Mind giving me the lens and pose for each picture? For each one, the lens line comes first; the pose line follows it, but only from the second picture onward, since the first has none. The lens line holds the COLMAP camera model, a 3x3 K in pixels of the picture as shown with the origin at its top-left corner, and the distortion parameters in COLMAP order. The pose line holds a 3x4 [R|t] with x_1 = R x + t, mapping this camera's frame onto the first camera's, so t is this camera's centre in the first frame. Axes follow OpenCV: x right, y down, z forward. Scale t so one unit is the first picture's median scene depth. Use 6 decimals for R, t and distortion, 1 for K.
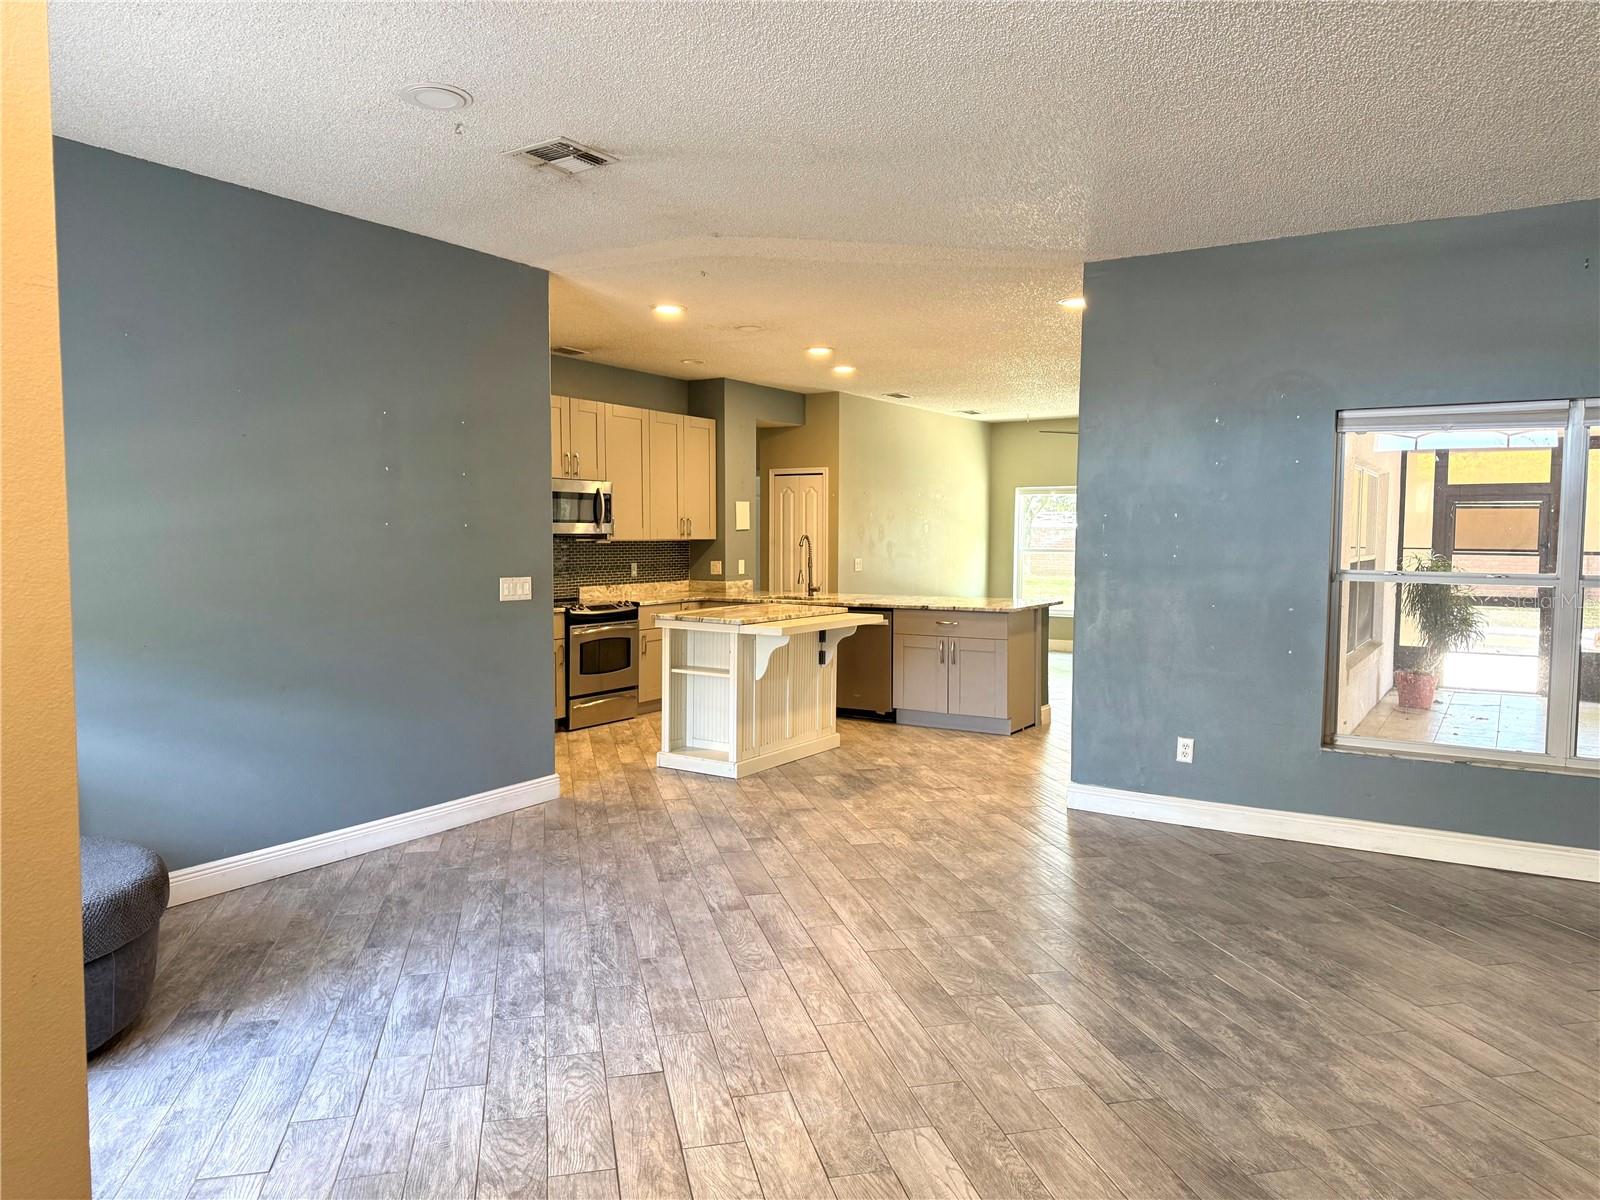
lens RADIAL K [[1131.0, 0, 803.2], [0, 1131.0, 605.9], [0, 0, 1]] dist [0.107274, -0.187596]
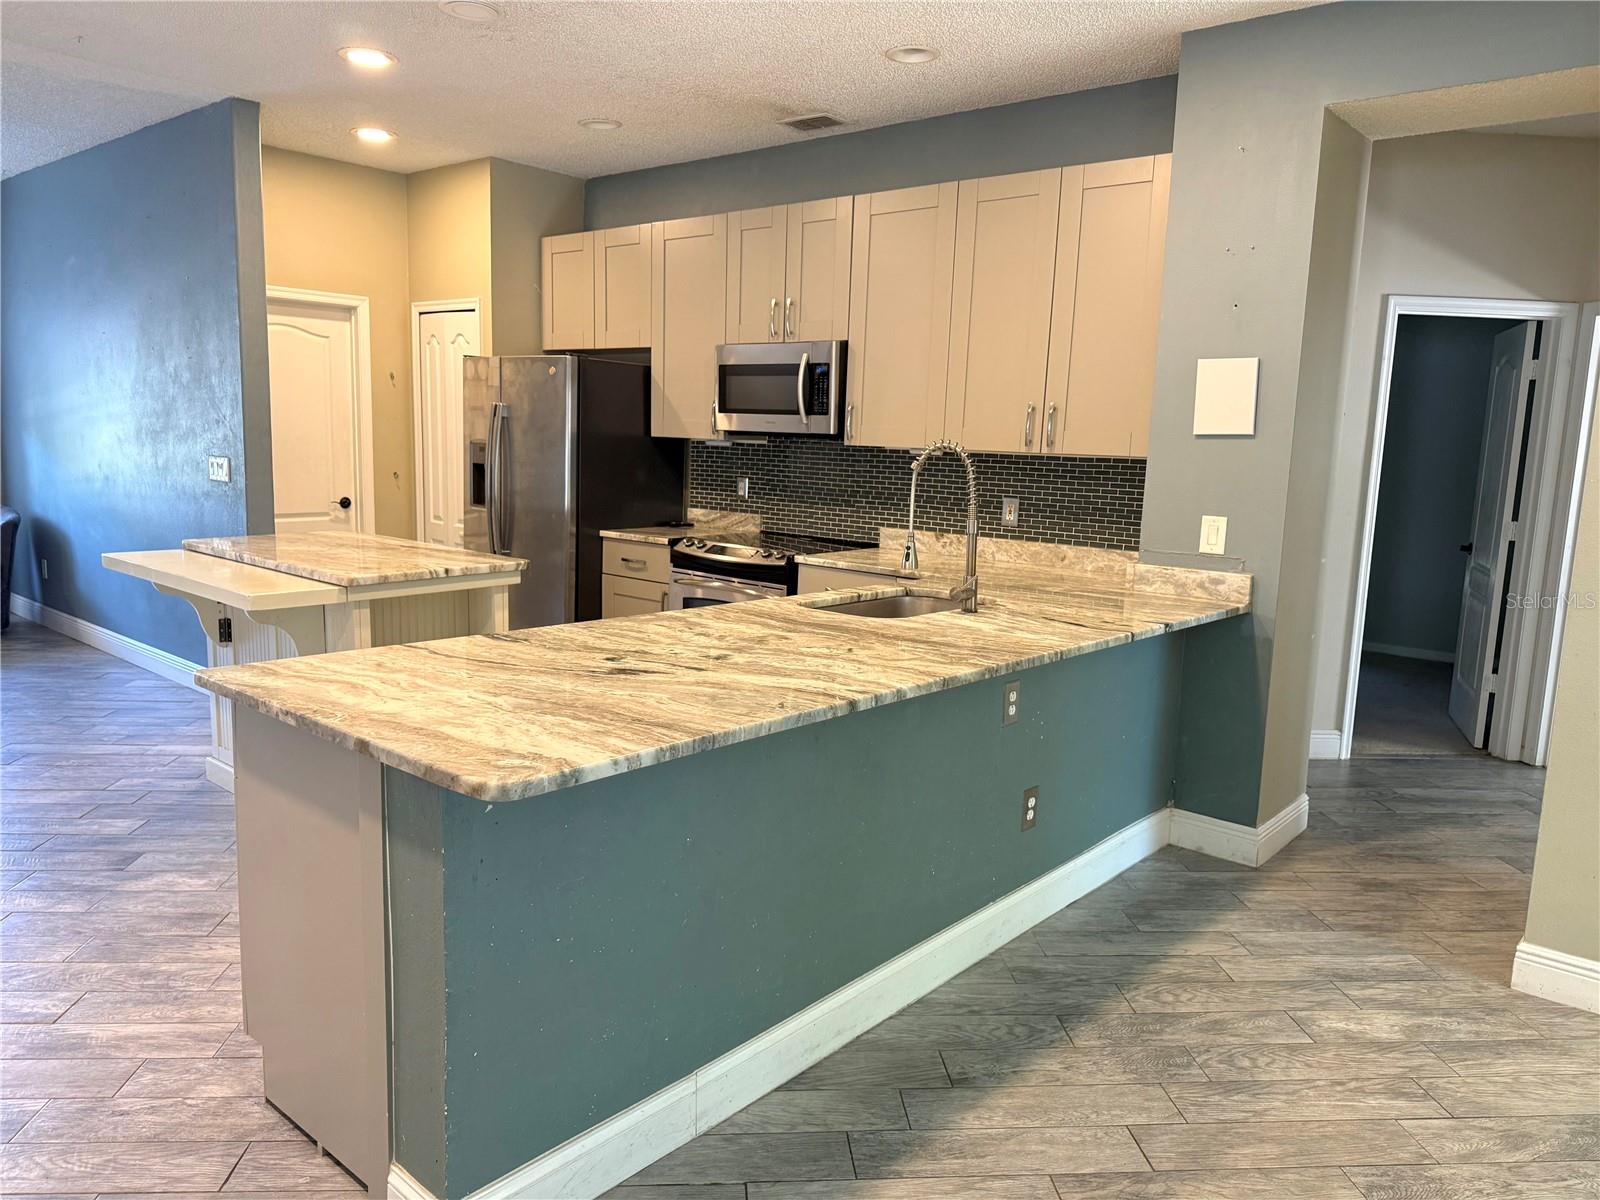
lens RADIAL K [[1128.5, 0, 800.0], [0, 1128.5, 600.0], [0, 0, 1]] dist [0.037770, -0.078893]
pose [[-0.151116, 0.140305, -0.978508, 0.397534], [-0.099233, 0.982723, 0.156234, -0.068410], [0.983523, 0.120709, -0.134583, 1.069125]]
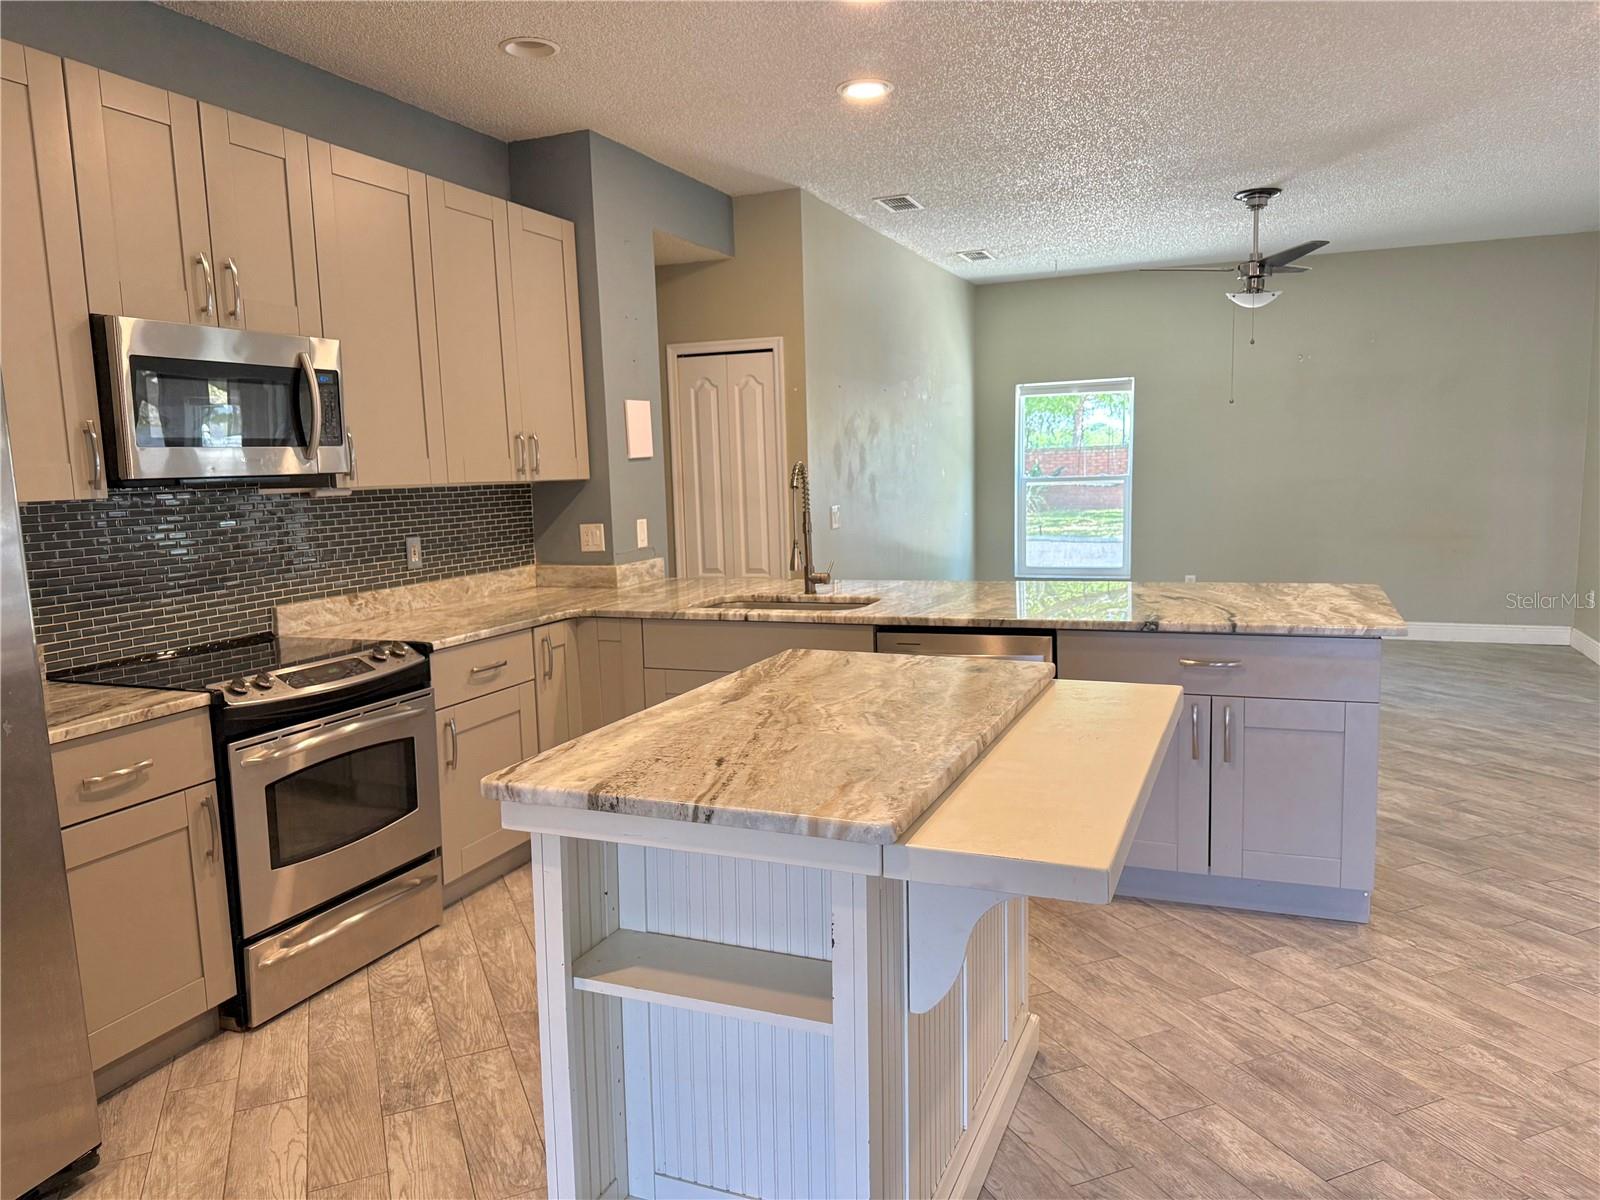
lens RADIAL K [[1131.0, 0, 803.2], [0, 1131.0, 605.9], [0, 0, 1]] dist [0.107274, -0.187596]
pose [[0.984181, -0.052910, 0.169082, -0.082011], [0.042971, 0.997156, 0.061912, -0.035146], [-0.171877, -0.053667, 0.983656, 0.574555]]
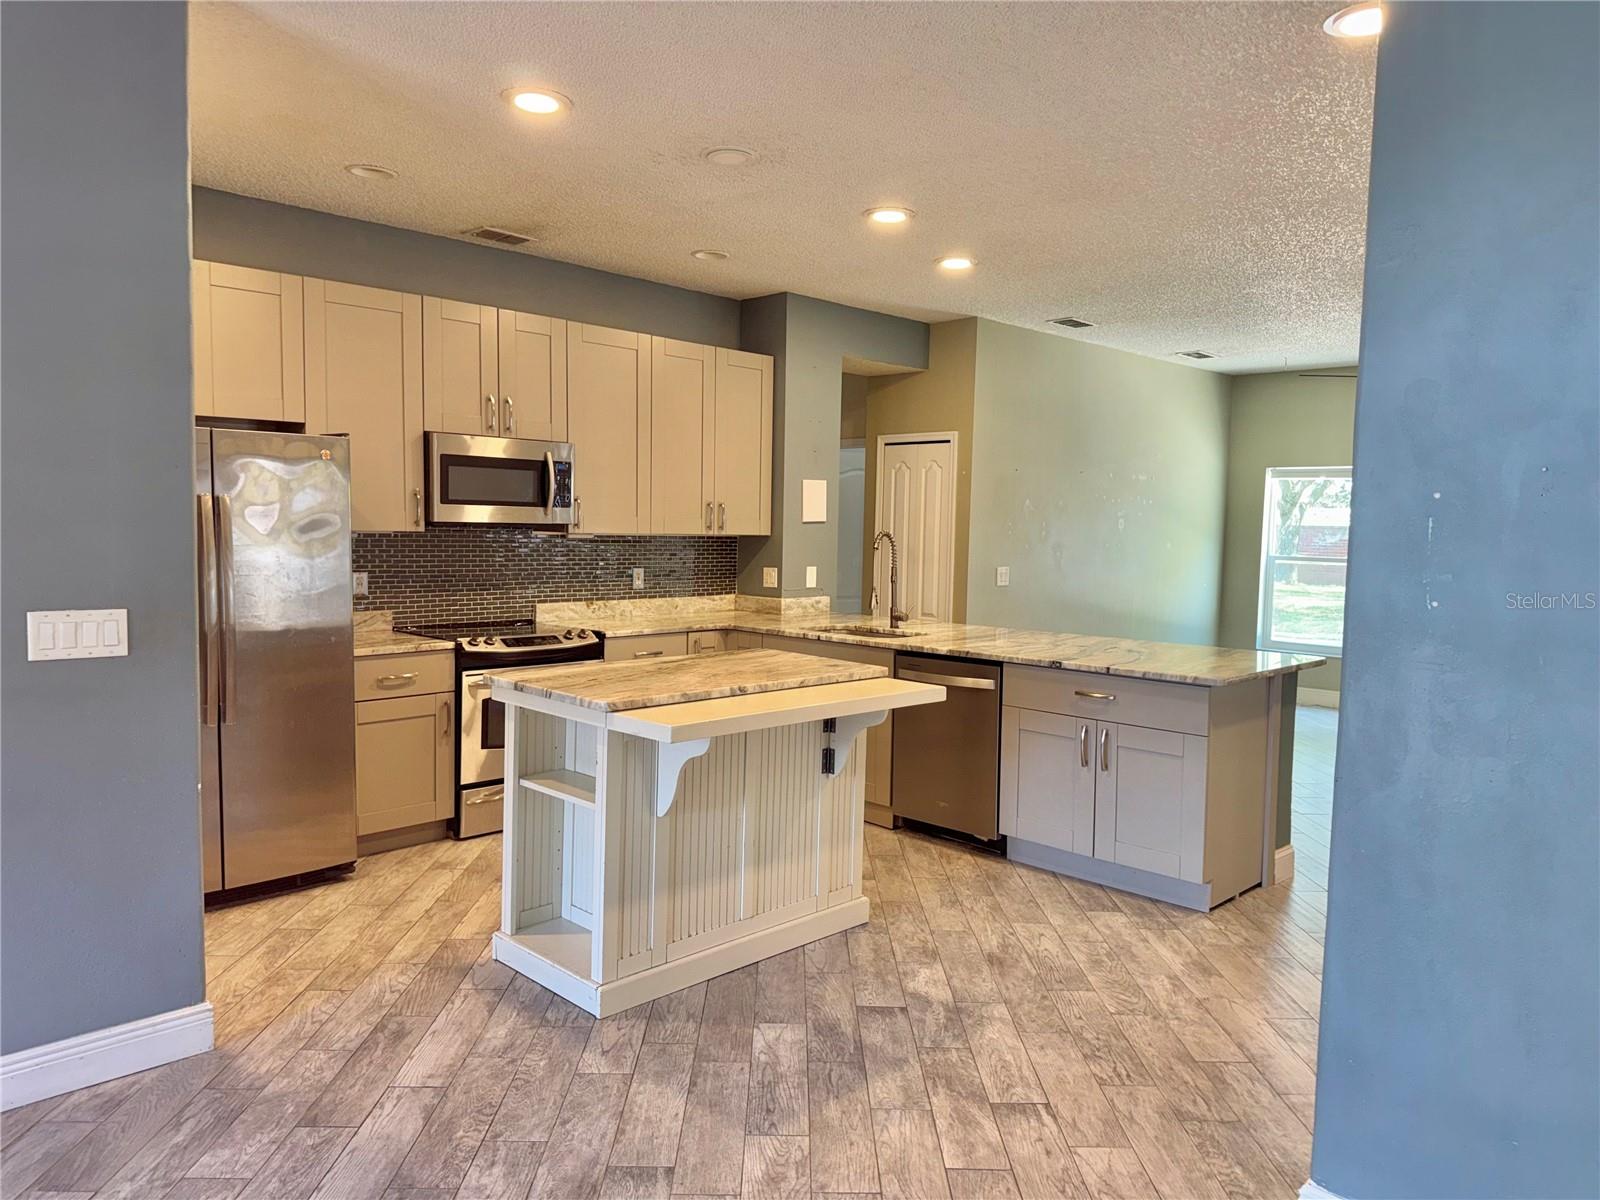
lens RADIAL K [[1131.0, 0, 803.2], [0, 1131.0, 605.9], [0, 0, 1]] dist [0.107274, -0.187596]
pose [[0.976676, 0.032381, -0.212263, 0.097341], [-0.031082, 0.999472, 0.009453, -0.027163], [0.212457, -0.002635, 0.977167, 0.397297]]
